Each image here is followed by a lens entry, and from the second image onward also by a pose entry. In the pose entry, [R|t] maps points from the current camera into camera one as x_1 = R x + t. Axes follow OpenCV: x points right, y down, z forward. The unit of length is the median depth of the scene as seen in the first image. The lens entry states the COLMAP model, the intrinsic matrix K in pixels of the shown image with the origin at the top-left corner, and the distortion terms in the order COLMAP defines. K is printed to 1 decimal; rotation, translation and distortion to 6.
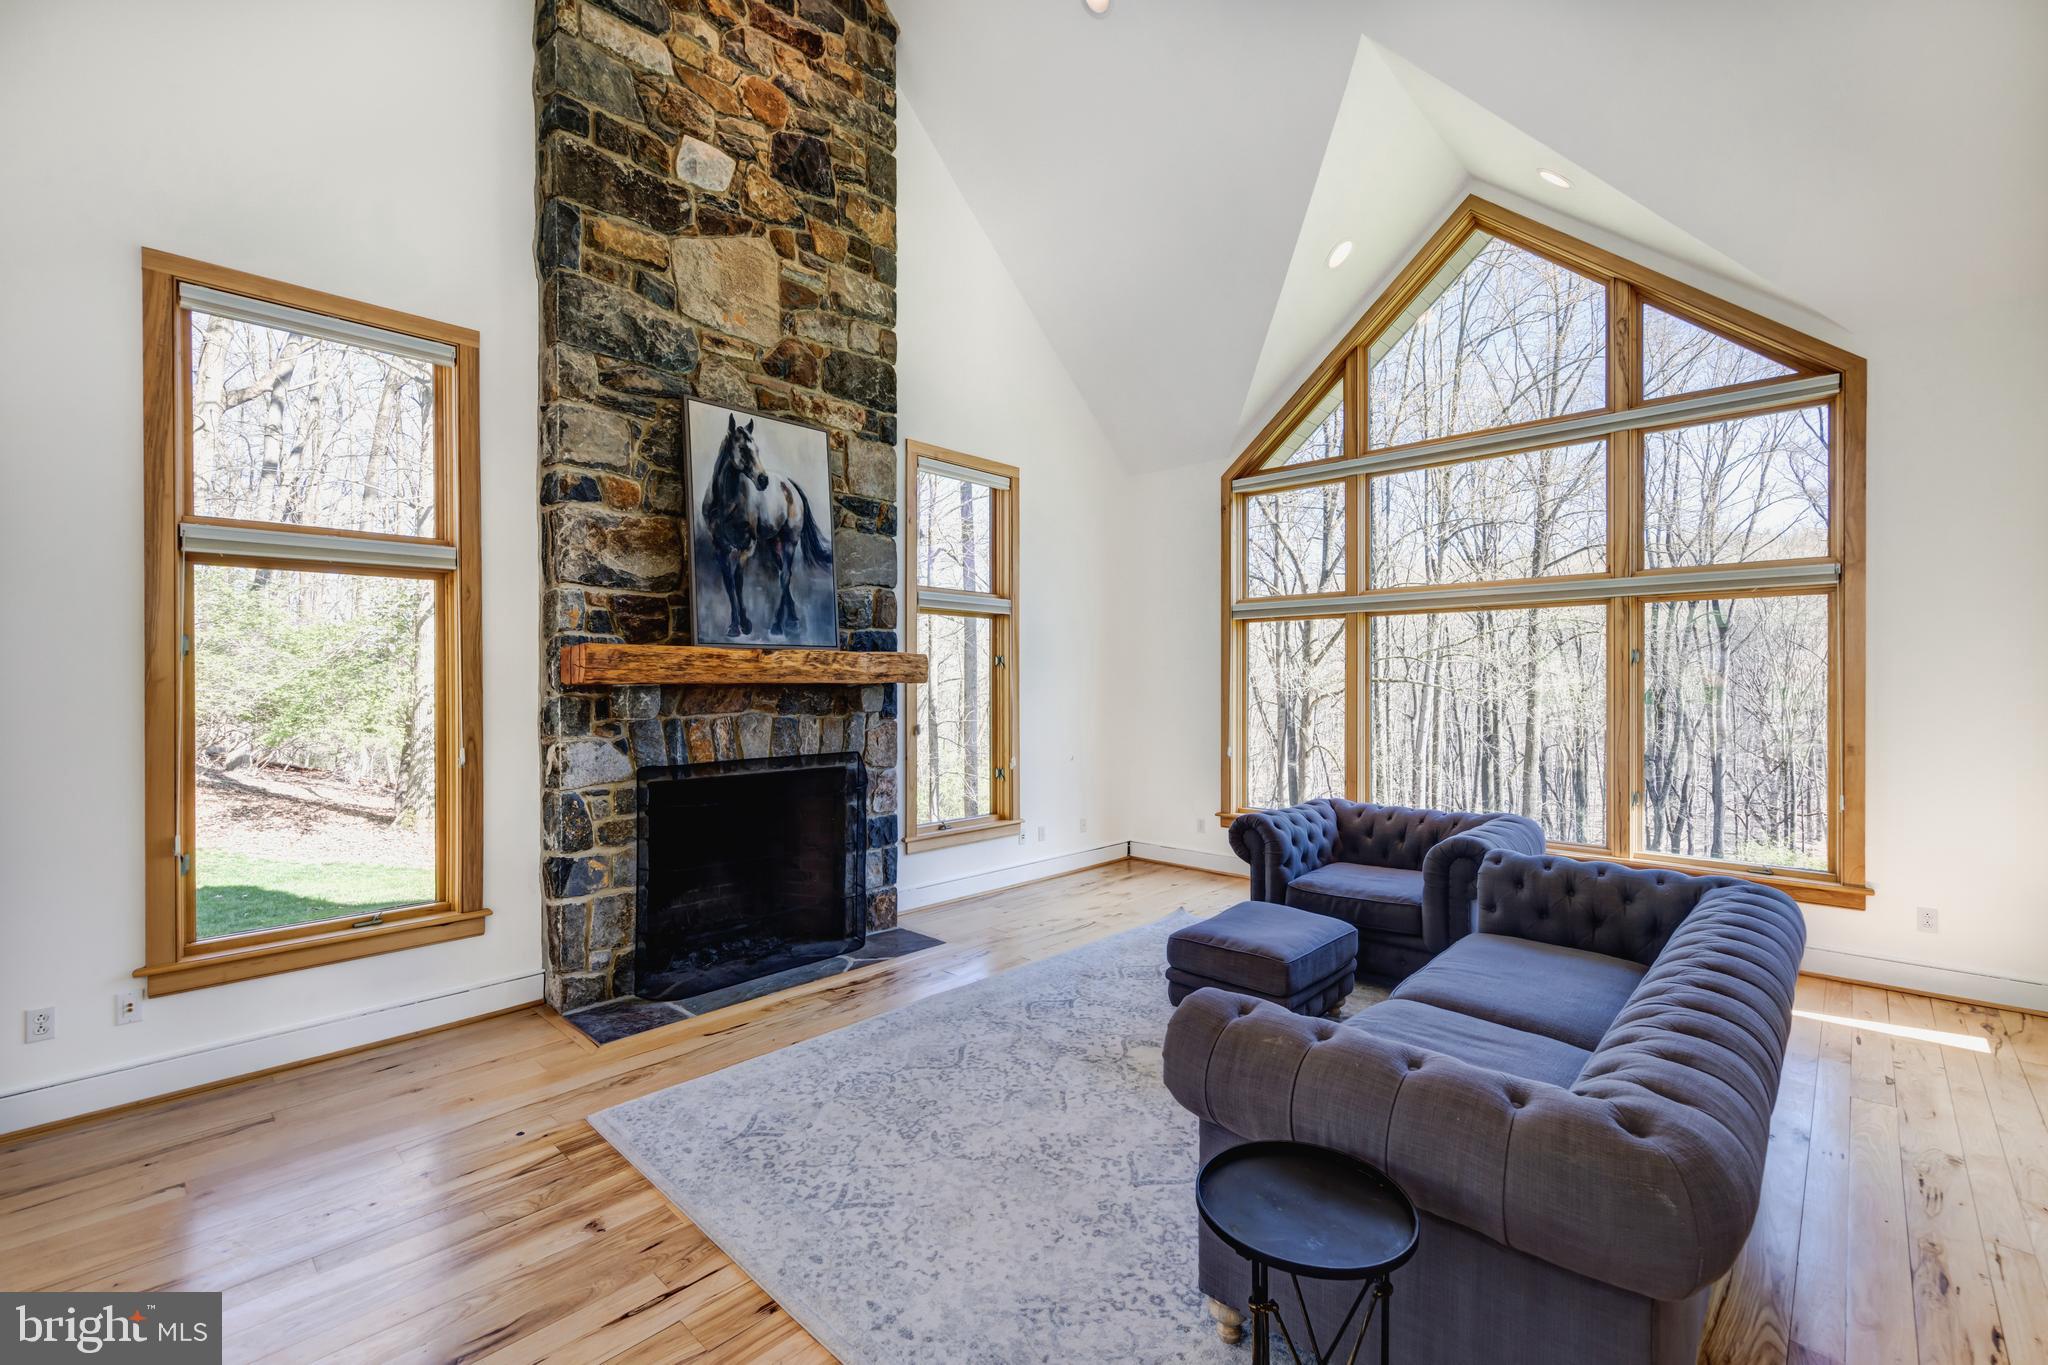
lens RADIAL K [[881.4, 0, 1032.0], [0, 881.4, 675.3], [0, 0, 1]] dist [0.001253, -0.000350]
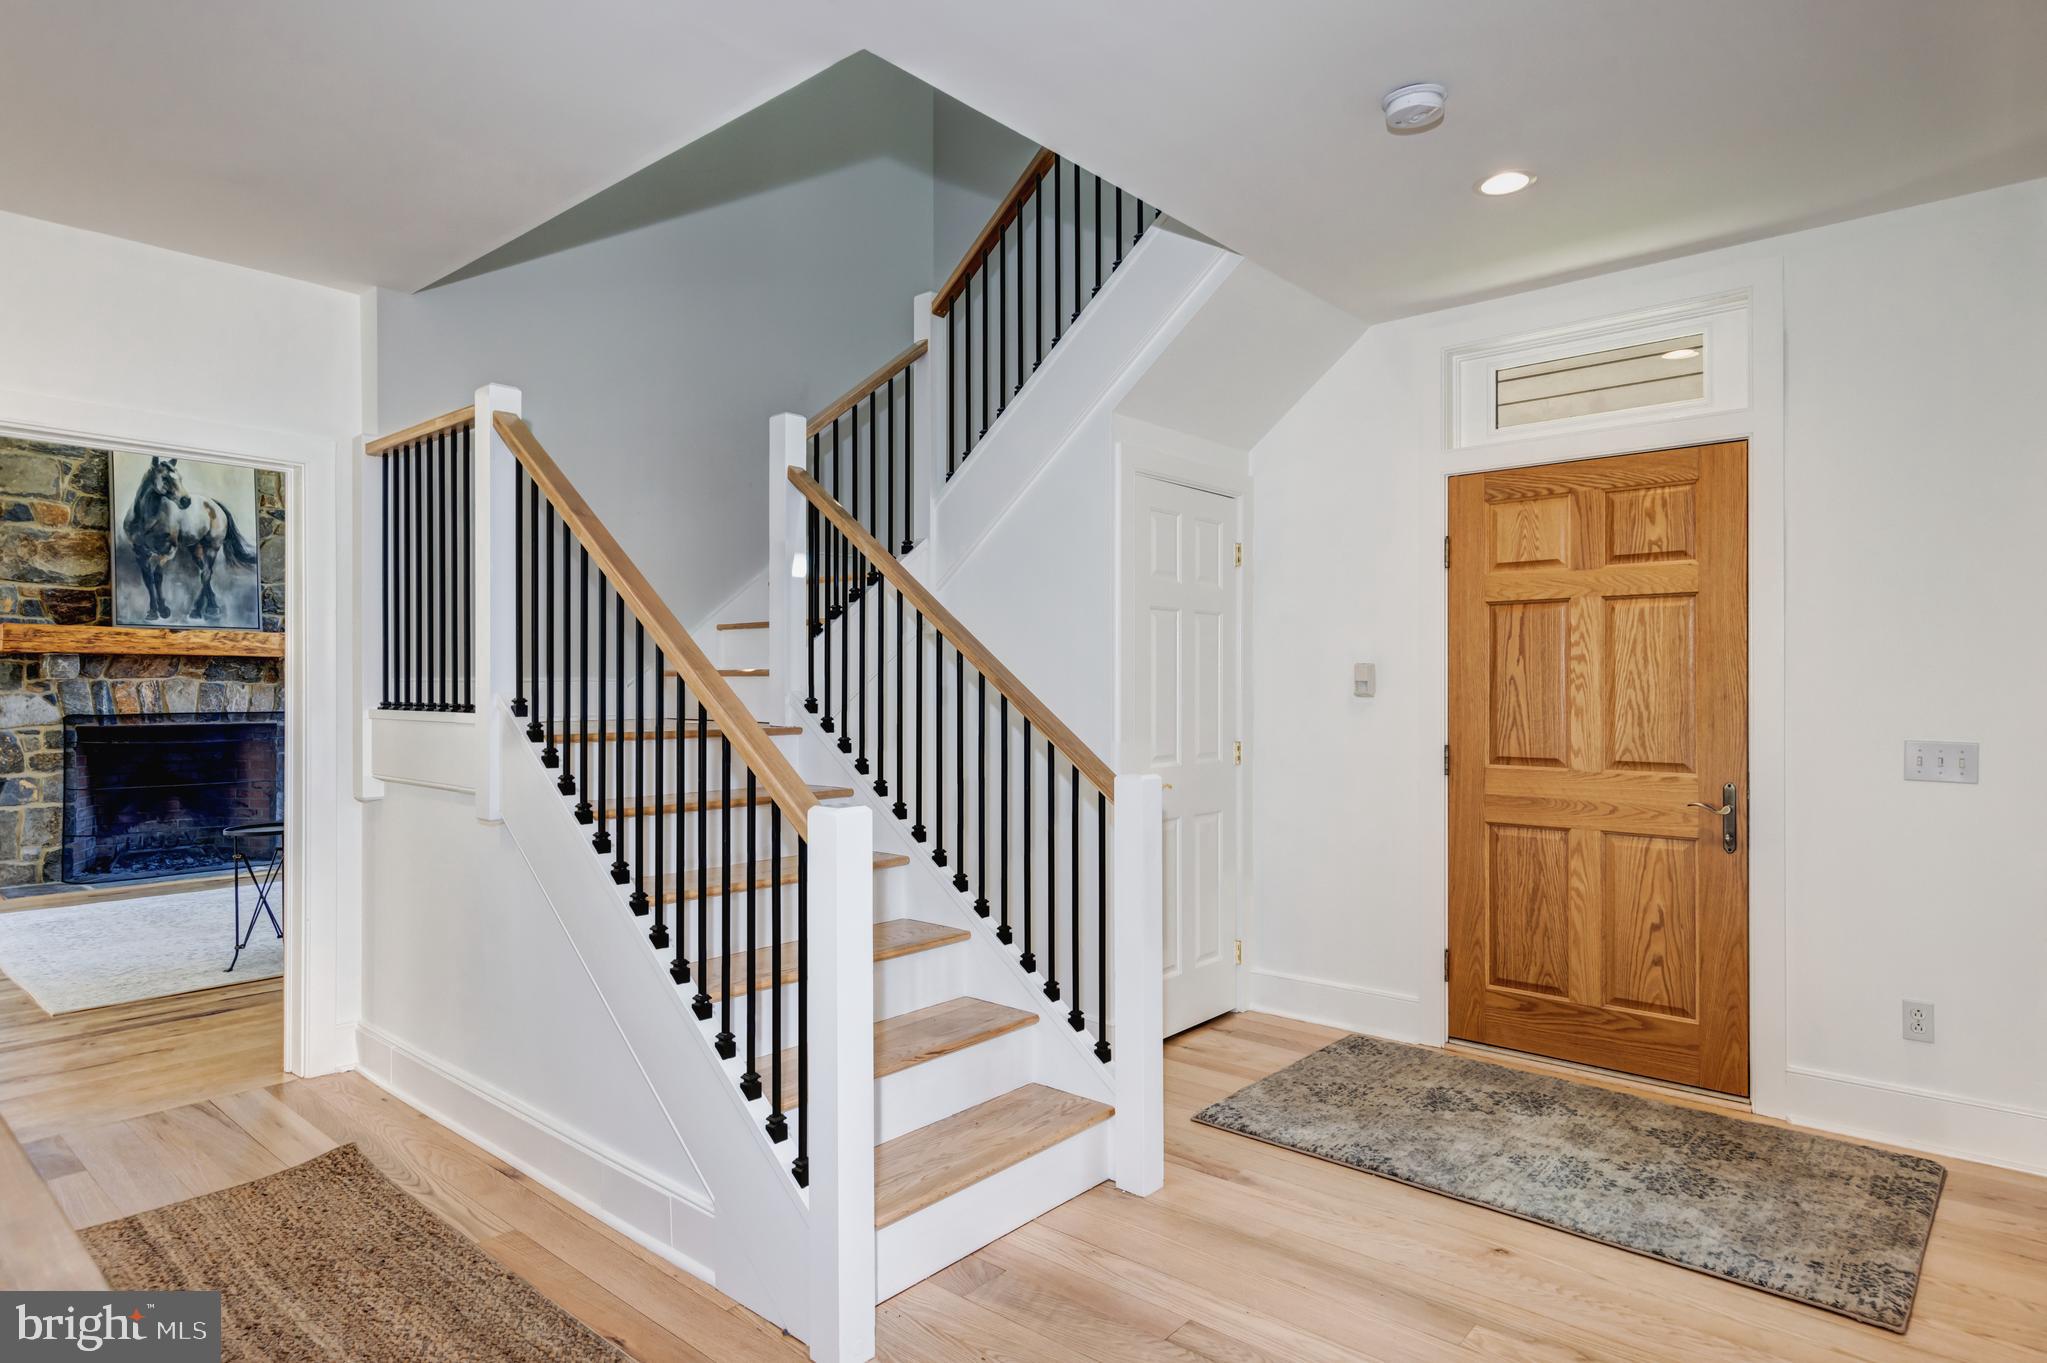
lens RADIAL K [[1128.5, 0, 1027.0], [0, 1128.5, 675.3], [0, 0, 1]] dist [0.000018, -0.000153]
pose [[0.998950, 0.003097, 0.045706, 0.893922], [-0.003002, 0.999993, -0.002150, 0.039389], [-0.045713, 0.002011, 0.998953, -0.757016]]
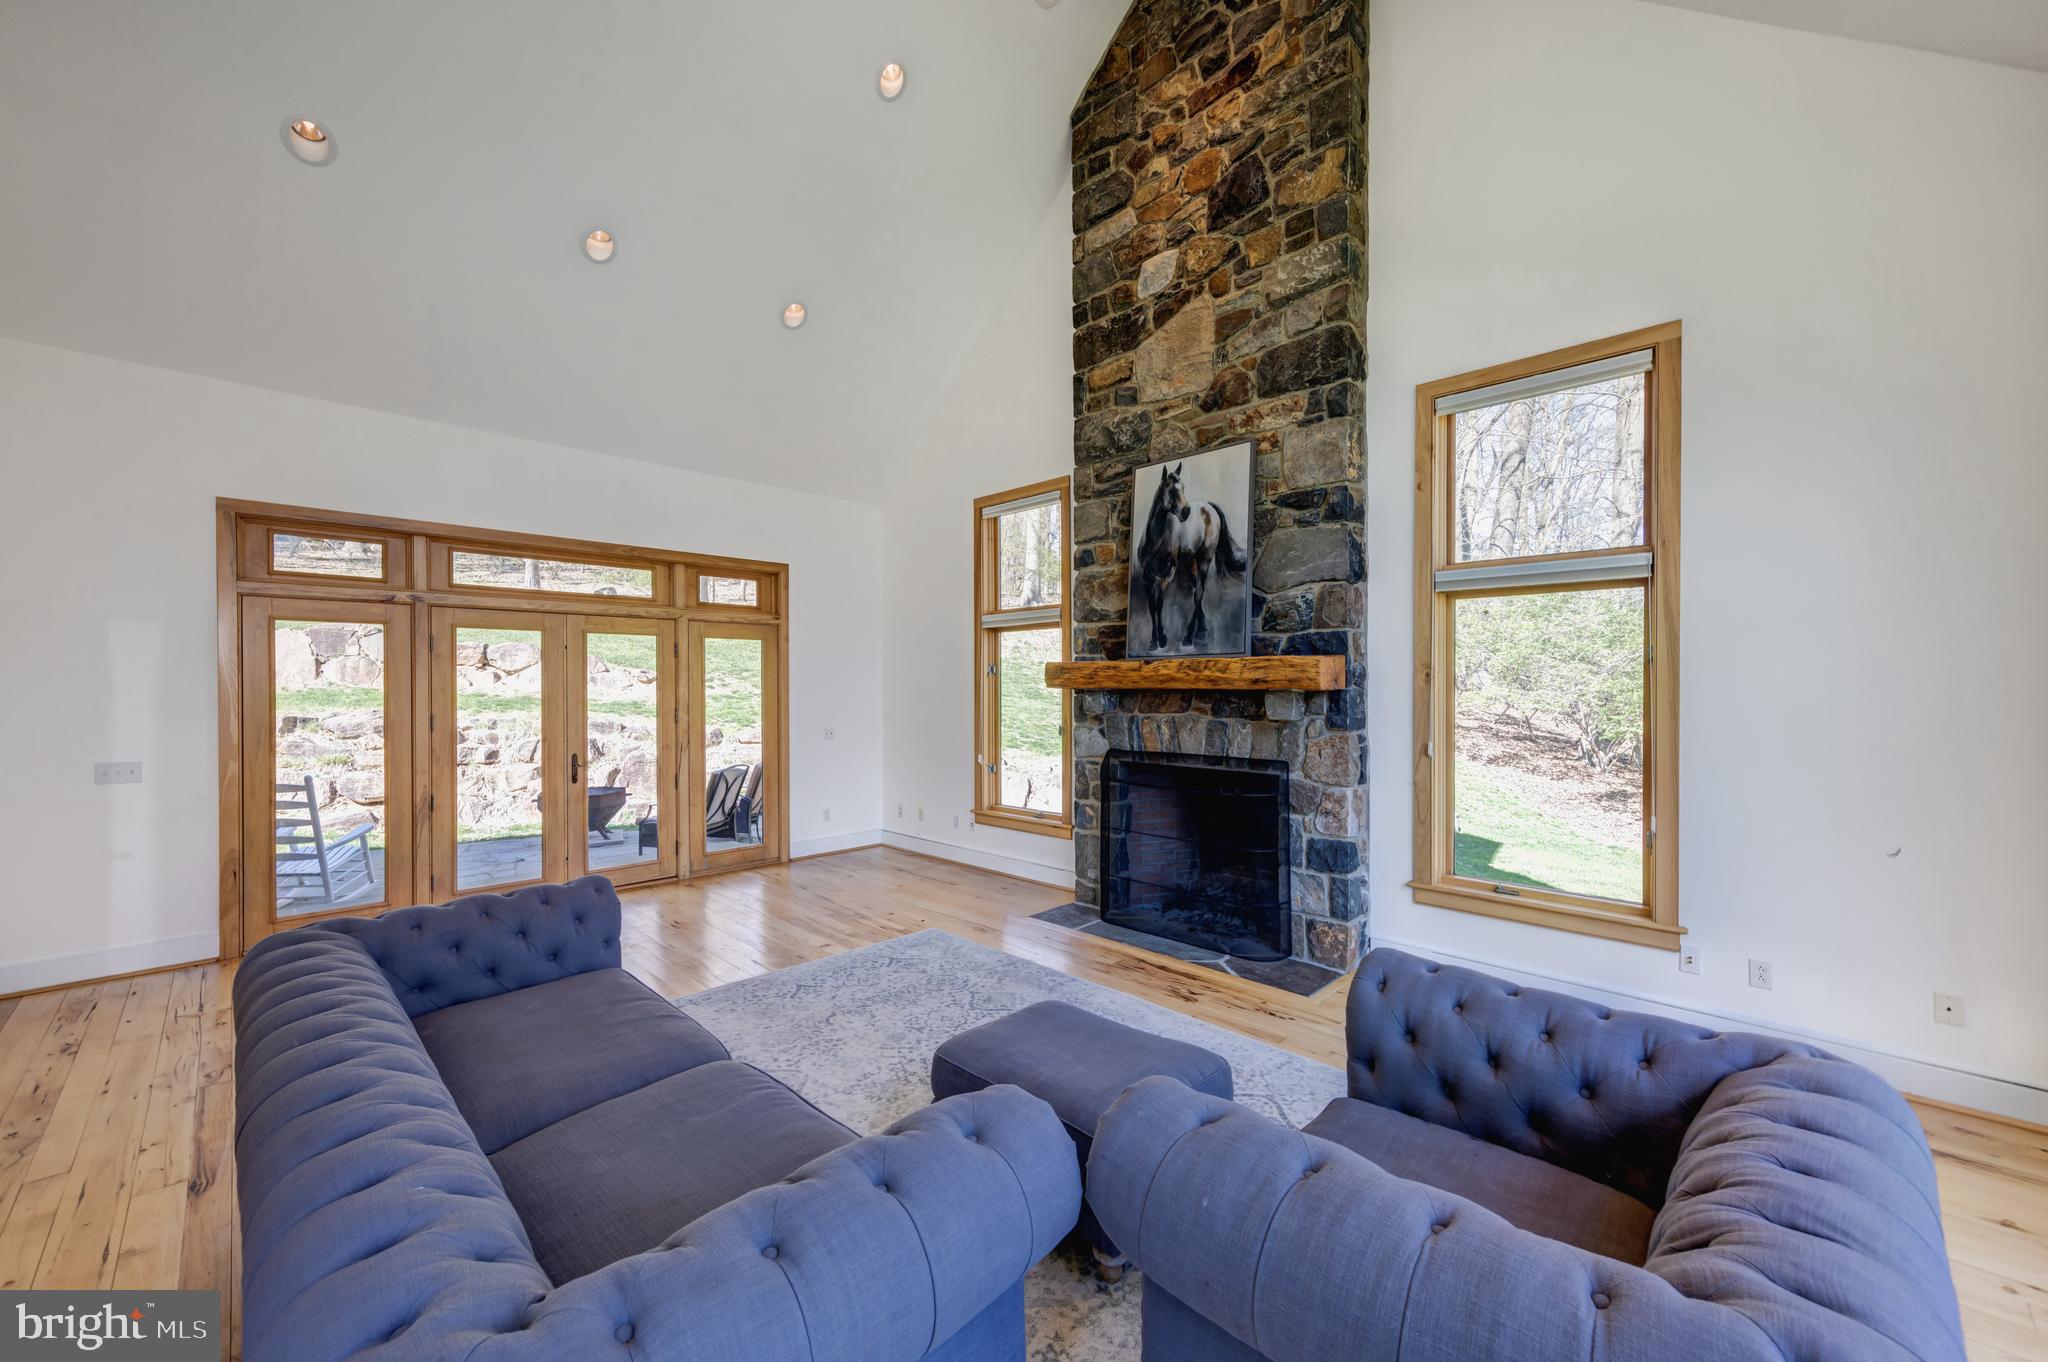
lens RADIAL K [[783.5, 0, 1037.1], [0, 783.5, 695.7], [0, 0, 1]] dist [0.002391, -0.000042]
pose [[-0.025429, 0.006809, -0.999653, 0.738260], [-0.001164, 0.999976, 0.006841, 0.011556], [0.999676, 0.001337, -0.025420, 0.851789]]
